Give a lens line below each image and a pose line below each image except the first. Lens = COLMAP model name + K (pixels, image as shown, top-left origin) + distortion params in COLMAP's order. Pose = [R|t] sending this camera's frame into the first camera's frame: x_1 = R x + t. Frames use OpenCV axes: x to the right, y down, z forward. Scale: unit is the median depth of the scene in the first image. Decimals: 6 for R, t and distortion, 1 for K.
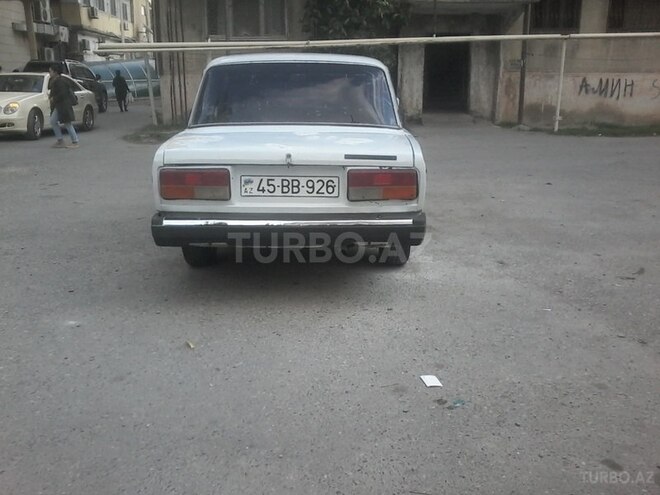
lens RADIAL K [[647.7, 0, 330.9], [0, 647.7, 246.5], [0, 0, 1]] dist [-0.011039, 0.000000]
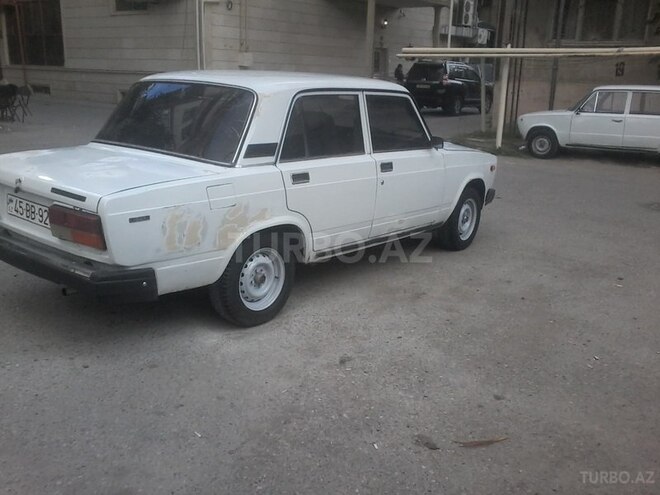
lens RADIAL K [[647.7, 0, 330.4], [0, 647.7, 249.7], [0, 0, 1]] dist [-0.011039, 0.000000]
pose [[0.758160, 0.199192, -0.620899, 0.199824], [-0.196527, 0.977725, 0.073694, -0.044129], [0.621748, 0.066151, 0.780419, 0.117790]]
